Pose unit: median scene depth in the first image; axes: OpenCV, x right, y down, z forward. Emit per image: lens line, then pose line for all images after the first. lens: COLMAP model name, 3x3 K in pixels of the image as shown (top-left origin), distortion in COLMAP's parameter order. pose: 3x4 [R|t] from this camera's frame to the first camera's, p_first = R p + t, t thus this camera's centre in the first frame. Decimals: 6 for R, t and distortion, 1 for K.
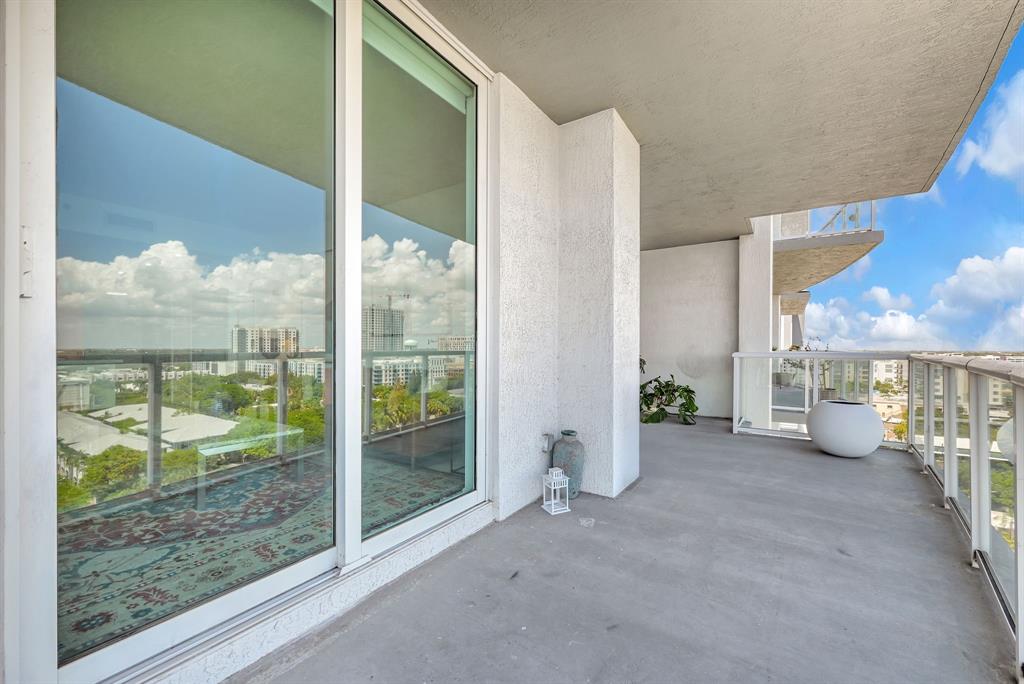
lens RADIAL K [[421.6, 0, 513.9], [0, 421.6, 347.0], [0, 0, 1]] dist [-0.000161, -0.000033]
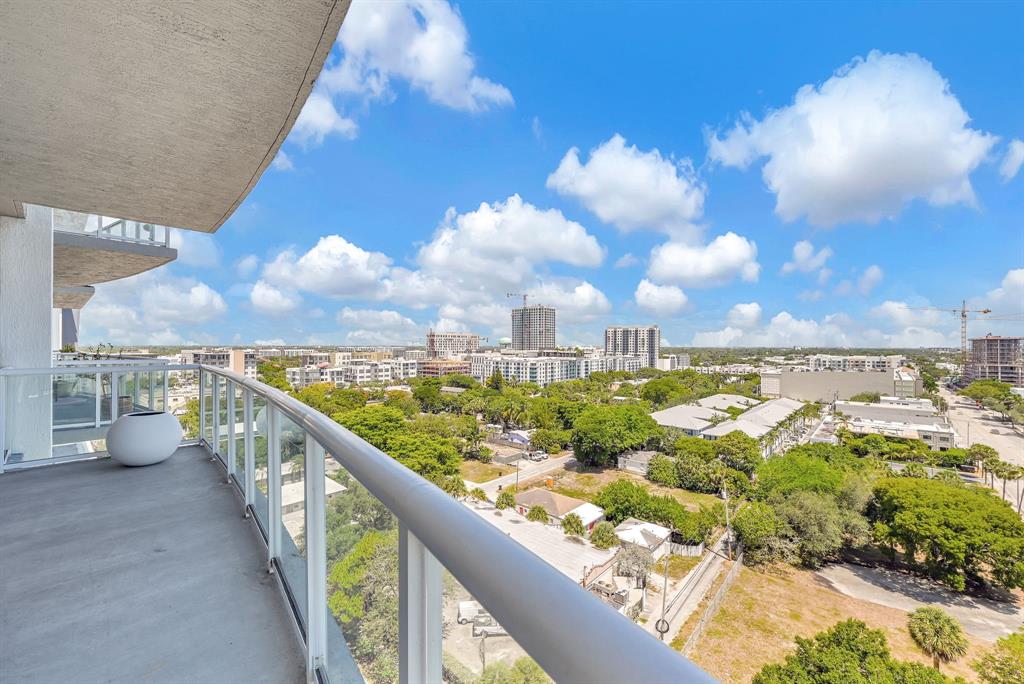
lens RADIAL K [[421.6, 0, 508.1], [0, 421.6, 340.3], [0, 0, 1]] dist [-0.000161, -0.000033]
pose [[0.172592, 0.001320, 0.984993, -0.123019], [0.004372, 0.999988, -0.002107, -0.054651], [-0.984984, 0.004669, 0.172584, -0.095936]]
